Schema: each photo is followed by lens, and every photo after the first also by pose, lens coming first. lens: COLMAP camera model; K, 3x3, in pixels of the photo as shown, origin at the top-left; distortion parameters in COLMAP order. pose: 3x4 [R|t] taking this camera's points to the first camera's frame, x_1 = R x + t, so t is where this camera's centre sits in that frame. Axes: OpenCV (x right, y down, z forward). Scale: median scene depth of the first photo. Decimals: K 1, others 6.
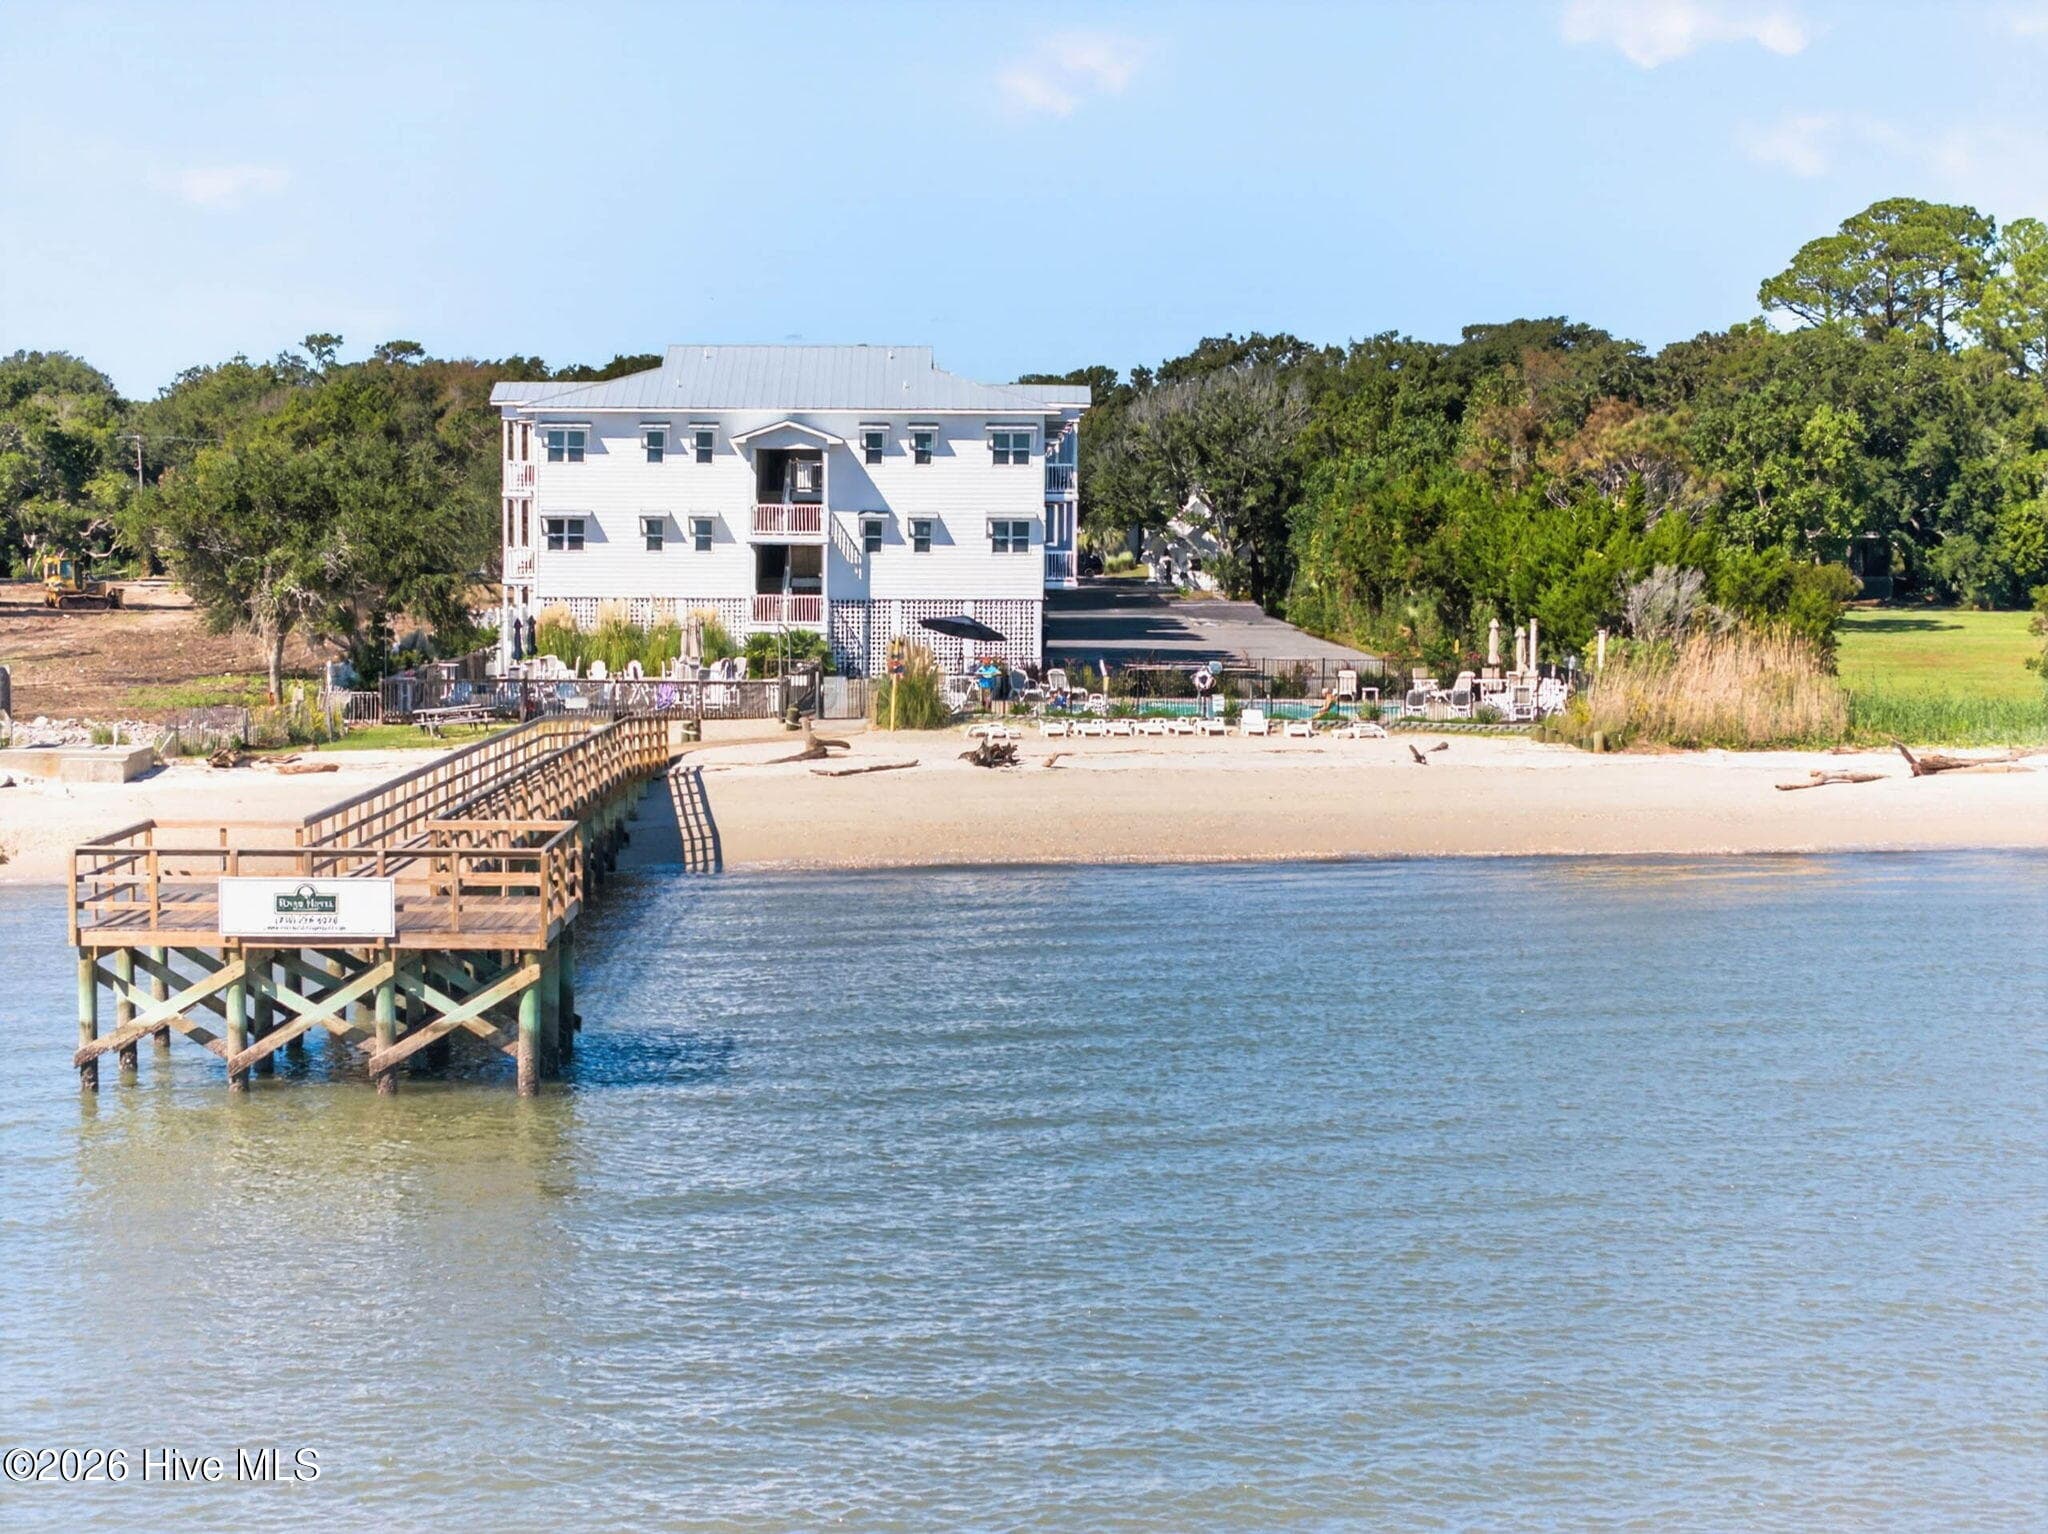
lens RADIAL K [[6299.8, 0, 1024.0], [0, 6299.8, 767.0], [0, 0, 1]] dist [-0.400523, 6.309181]
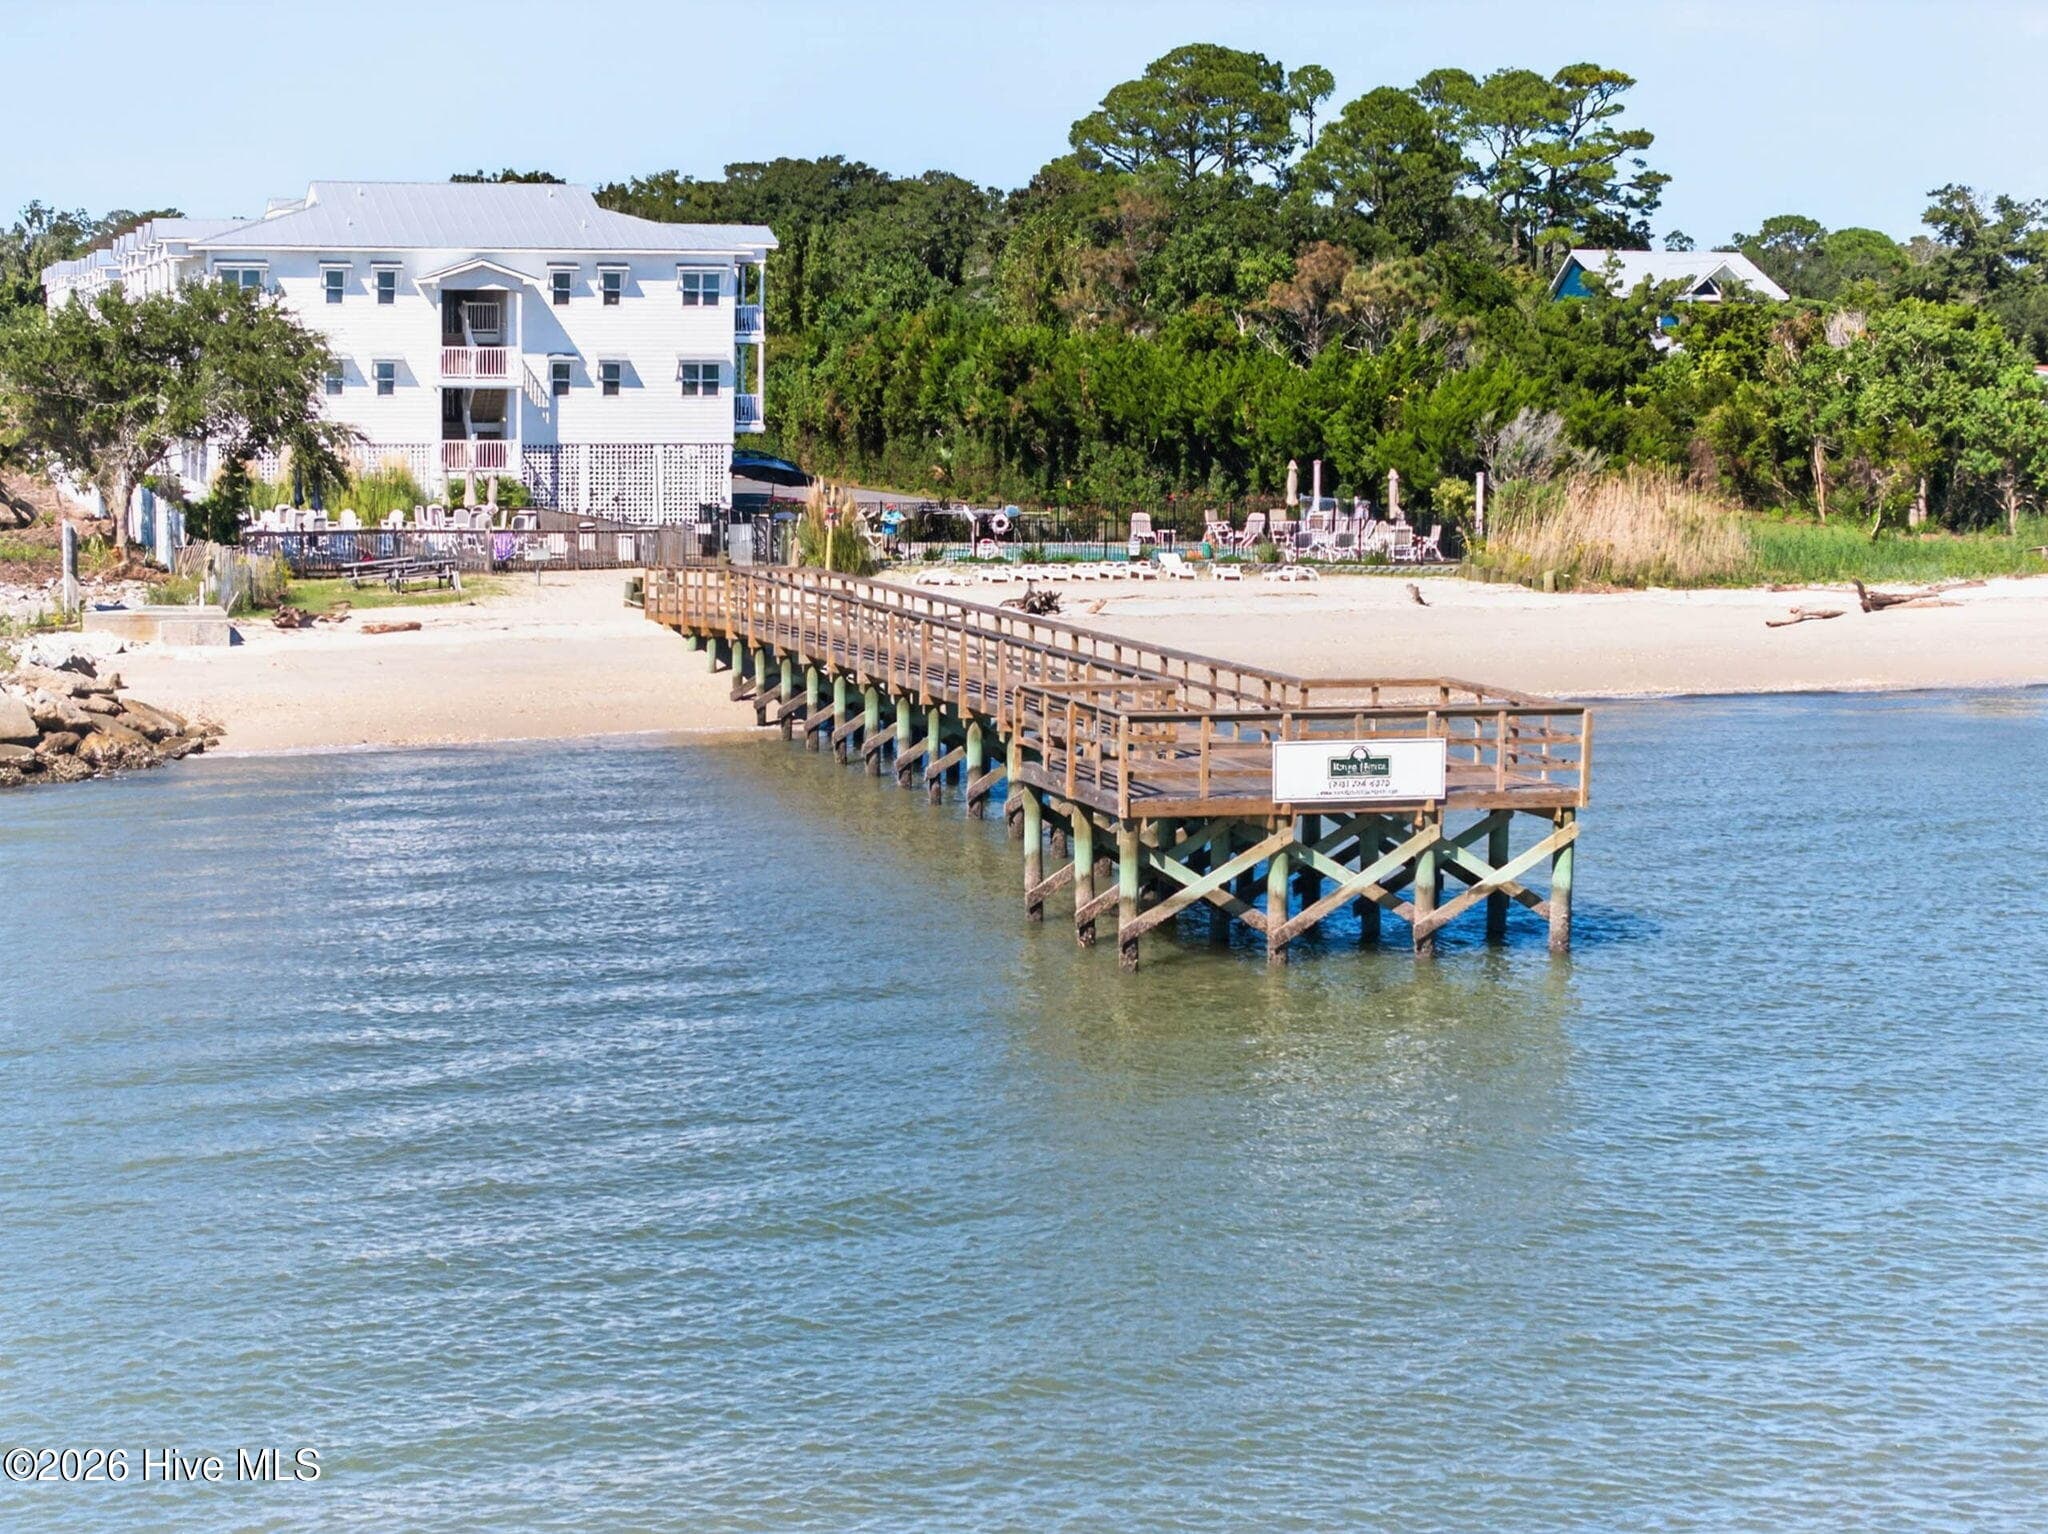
lens RADIAL K [[6299.8, 0, 1024.0], [0, 6299.8, 767.0], [0, 0, 1]] dist [-0.400523, 6.309181]
pose [[0.930070, -0.023372, 0.366637, -0.315520], [0.013338, 0.999465, 0.029878, -0.004830], [-0.367139, -0.022898, 0.929884, 0.069669]]
